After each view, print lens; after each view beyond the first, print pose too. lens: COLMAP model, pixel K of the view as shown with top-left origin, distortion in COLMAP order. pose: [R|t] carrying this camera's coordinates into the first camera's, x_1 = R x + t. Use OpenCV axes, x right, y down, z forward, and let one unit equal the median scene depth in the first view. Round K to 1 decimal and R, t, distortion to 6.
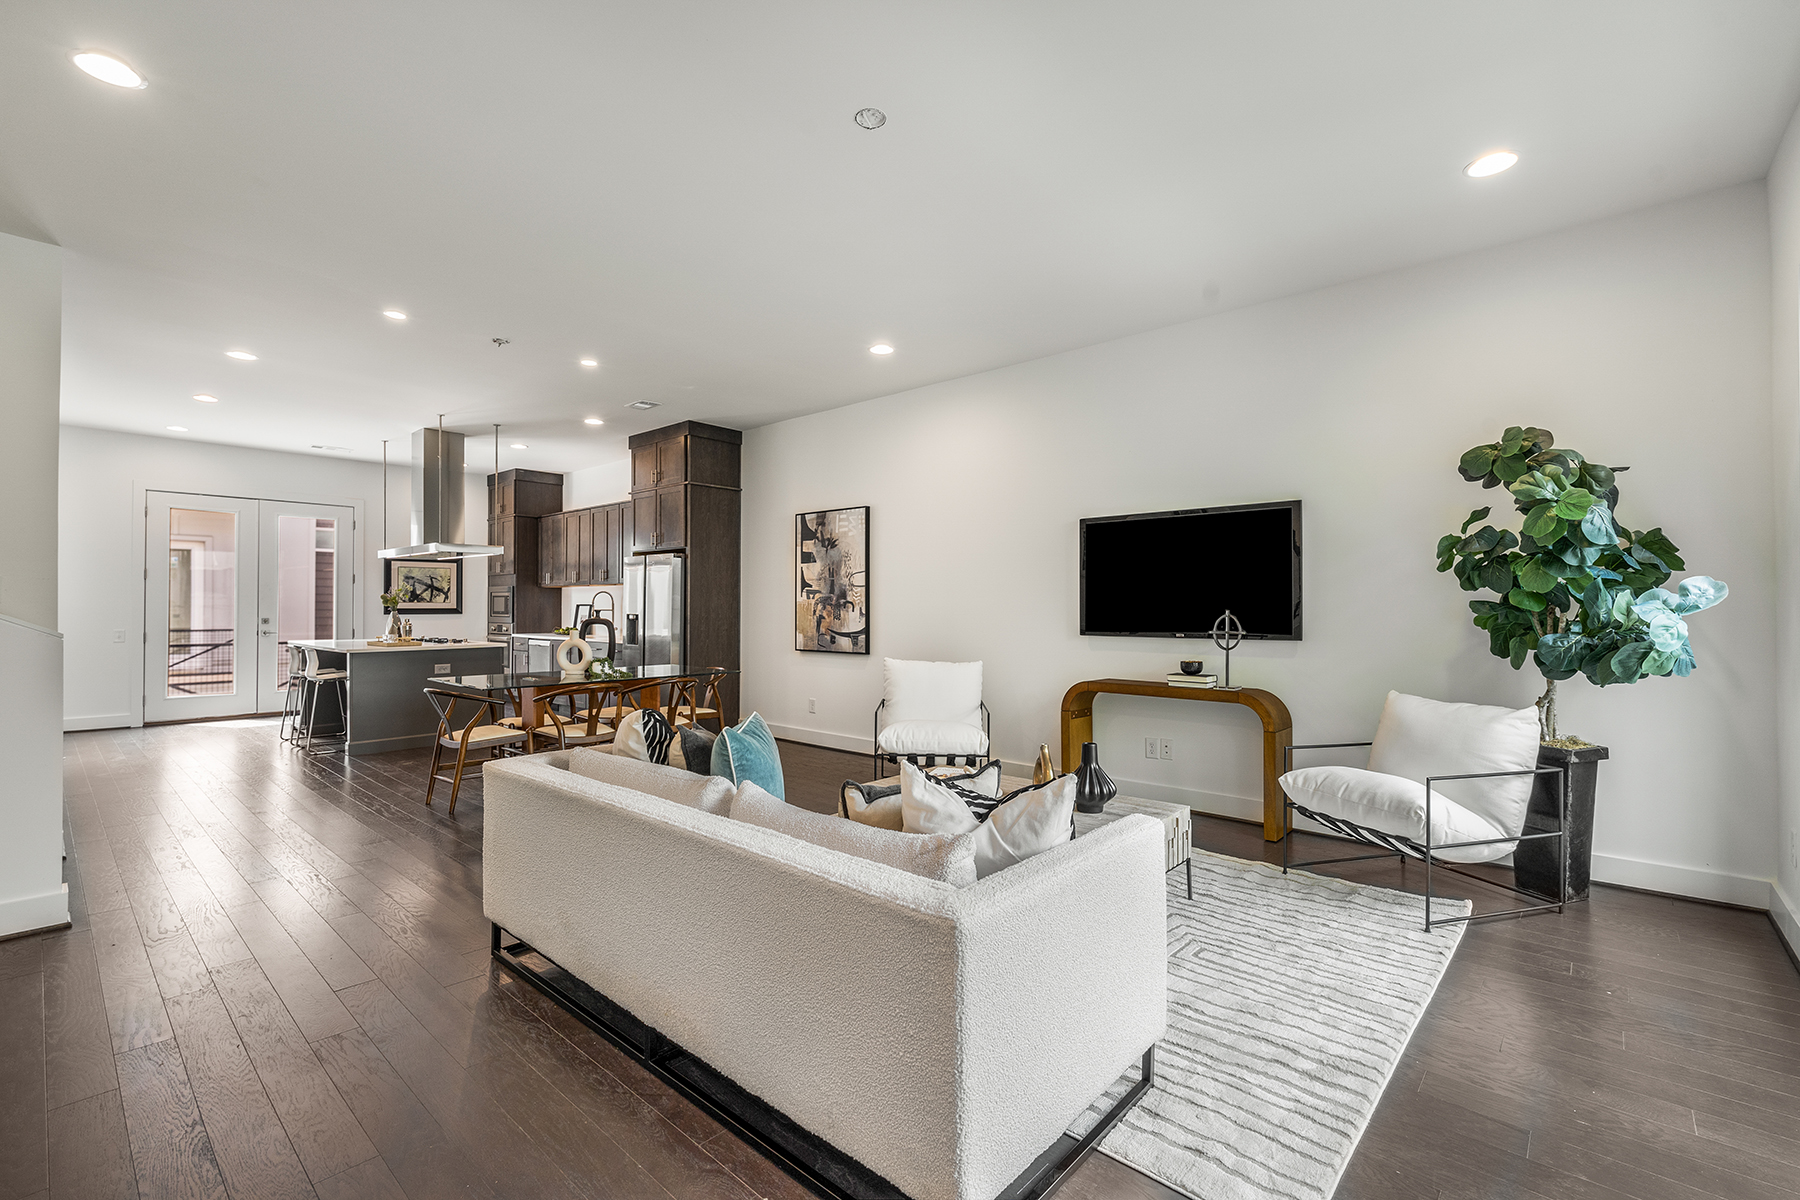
lens RADIAL K [[783.3, 0, 900.0], [0, 783.3, 604.5], [0, 0, 1]] dist [0.005585, 0.000468]
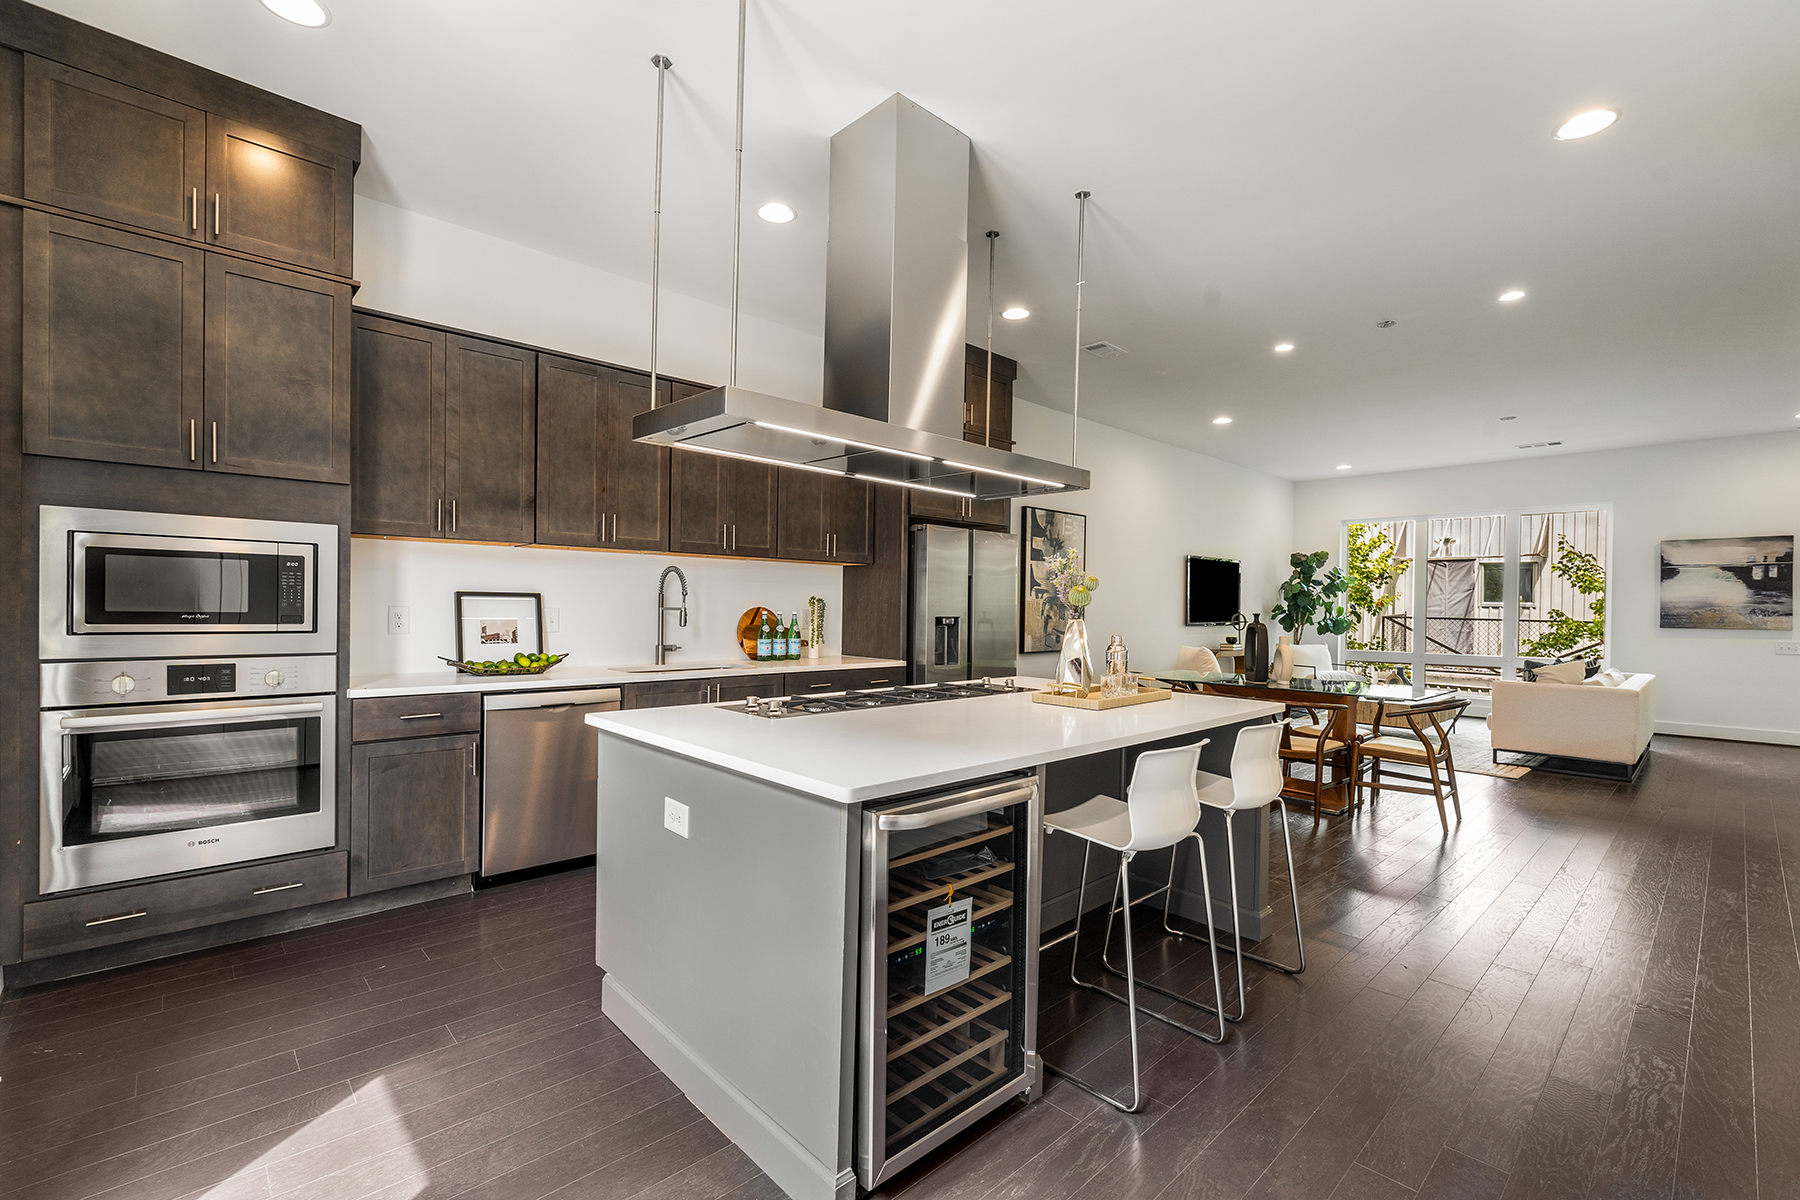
lens RADIAL K [[783.3, 0, 905.3], [0, 783.3, 604.7], [0, 0, 1]] dist [0.005585, 0.000468]
pose [[0.077167, -0.001831, 0.997017, -0.995414], [-0.020571, 0.999783, 0.003429, 0.000778], [-0.996806, -0.020775, 0.077112, 0.999682]]
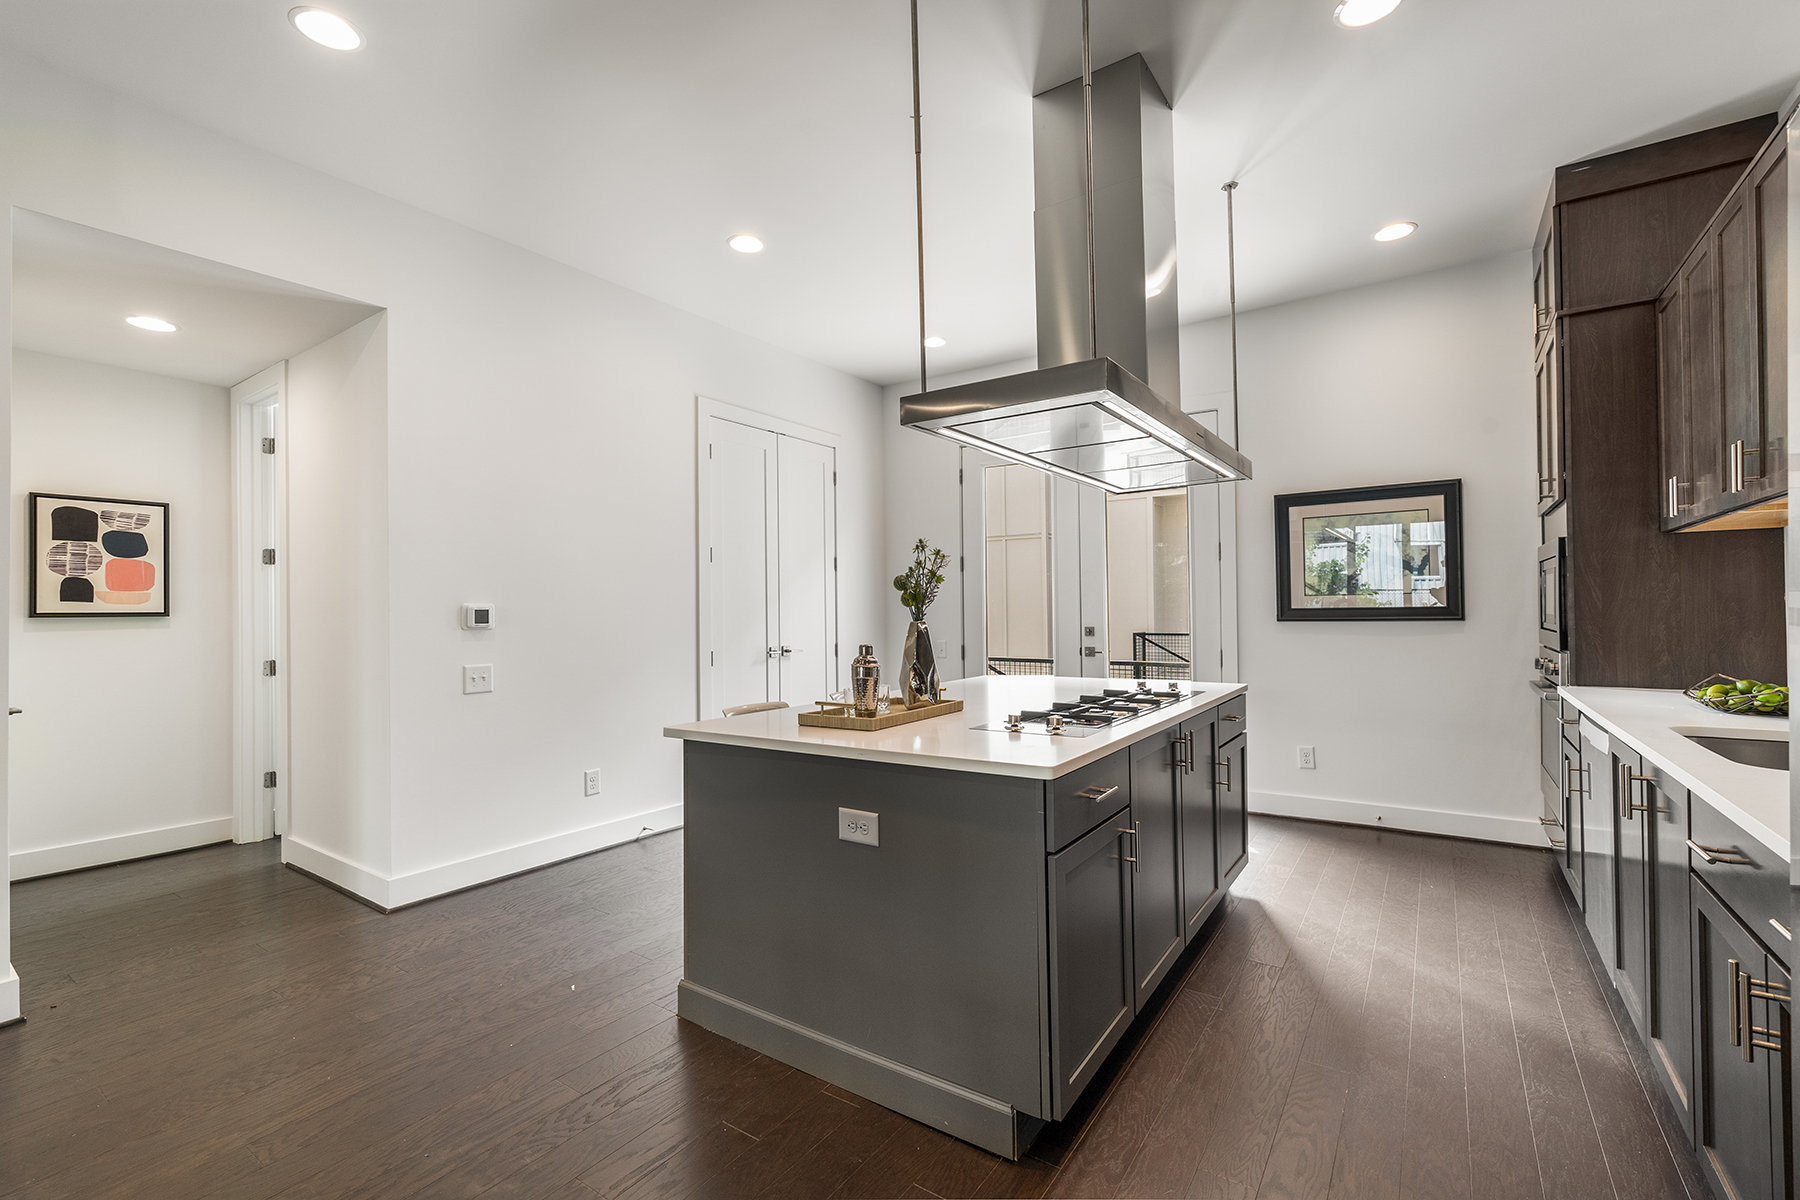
lens RADIAL K [[783.3, 0, 902.8], [0, 783.3, 603.9], [0, 0, 1]] dist [0.005585, 0.000468]
pose [[0.134131, -0.009707, -0.990916, -0.265678], [0.012483, 0.999889, -0.008105, 0.003928], [0.990885, -0.011282, 0.134238, 0.874988]]
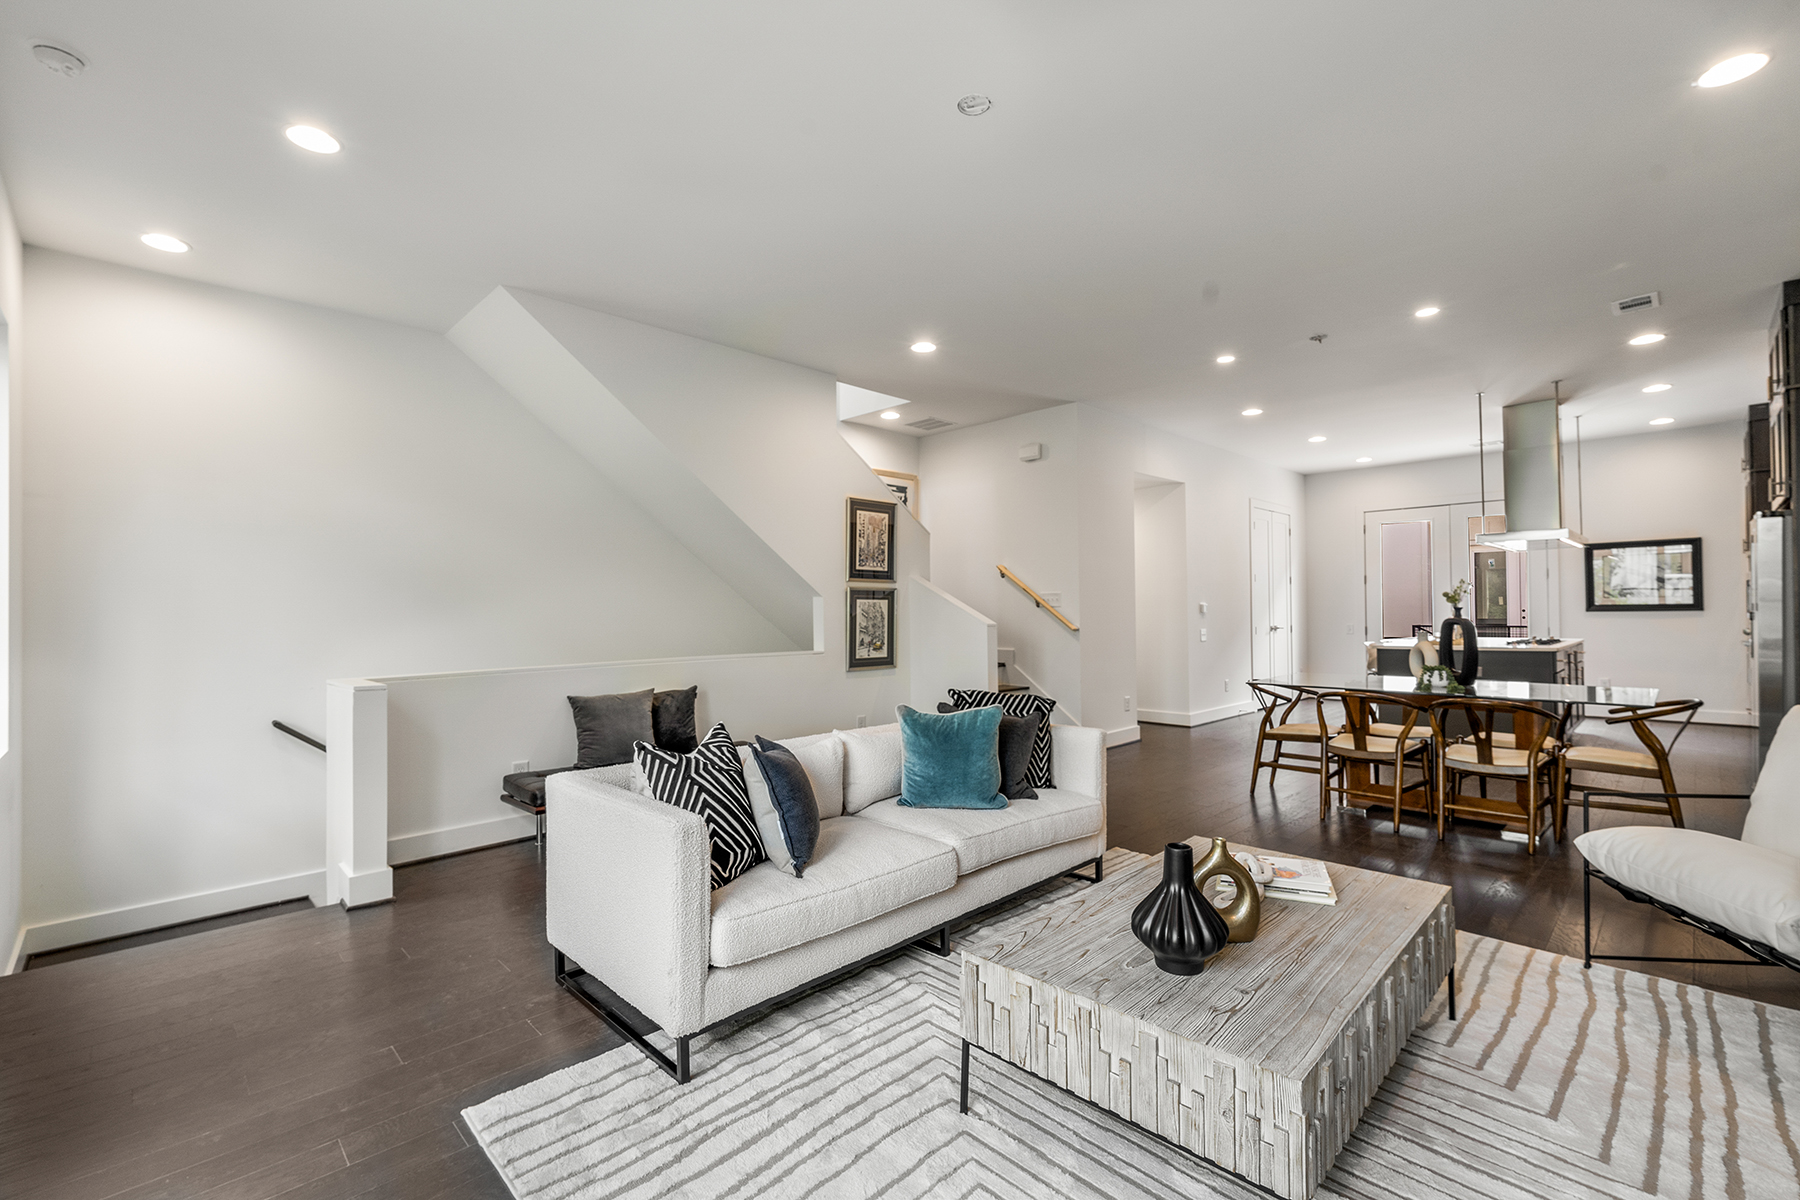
lens RADIAL K [[783.3, 0, 887.4], [0, 783.3, 601.3], [0, 0, 1]] dist [0.005585, 0.000468]
pose [[-0.050773, -0.015985, -0.998582, 0.327746], [0.015388, 0.999741, -0.016786, 0.004763], [0.998592, -0.016219, -0.050514, 0.320570]]
